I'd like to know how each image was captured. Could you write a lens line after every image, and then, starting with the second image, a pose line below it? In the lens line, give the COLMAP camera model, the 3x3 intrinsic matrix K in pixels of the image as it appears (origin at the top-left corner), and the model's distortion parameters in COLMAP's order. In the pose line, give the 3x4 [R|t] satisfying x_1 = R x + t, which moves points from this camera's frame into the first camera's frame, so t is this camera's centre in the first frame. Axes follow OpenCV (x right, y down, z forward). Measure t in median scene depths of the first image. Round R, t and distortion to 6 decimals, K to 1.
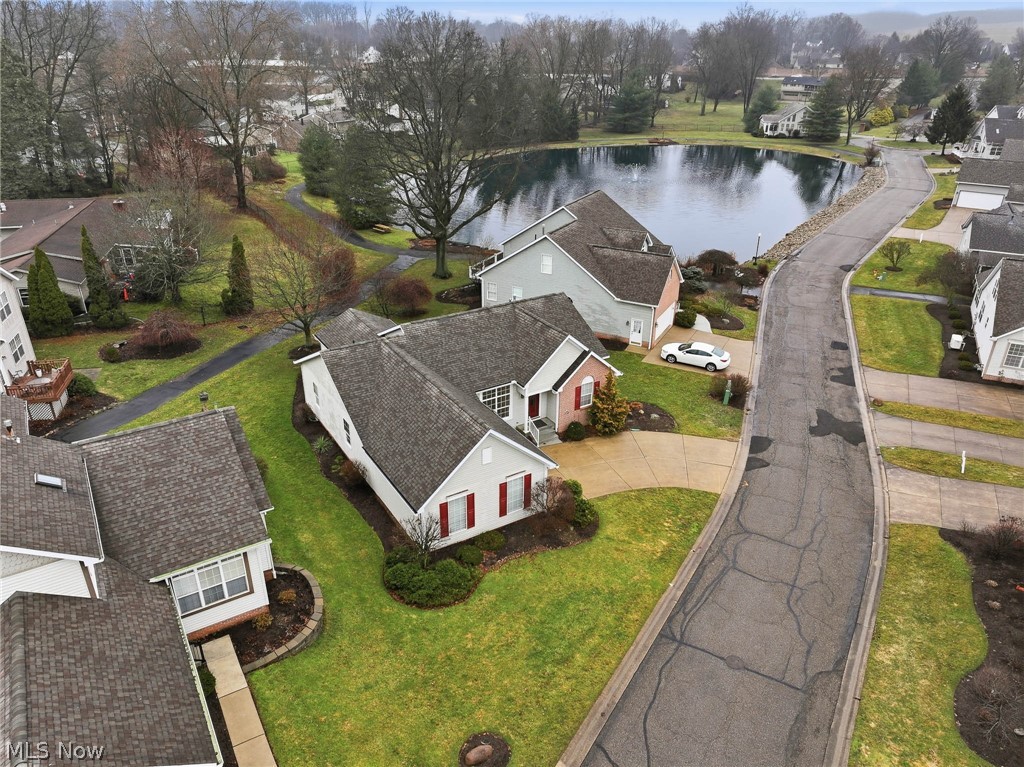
lens RADIAL K [[715.2, 0, 512.0], [0, 715.2, 383.5], [0, 0, 1]] dist [0.001539, 0.002699]
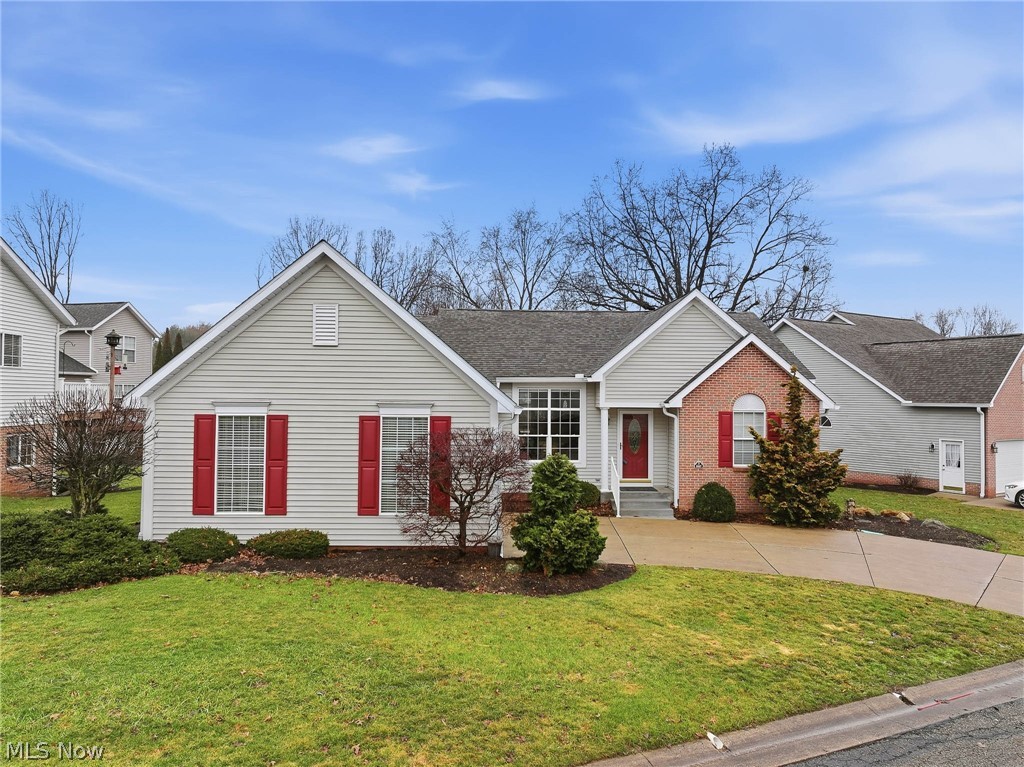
lens RADIAL K [[715.2, 0, 512.0], [0, 715.2, 383.5], [0, 0, 1]] dist [0.001539, 0.002699]
pose [[0.868345, -0.009830, -0.495863, 0.204634], [-0.219215, 0.889231, -0.401512, 0.209415], [0.444884, 0.457352, 0.770005, 0.554994]]
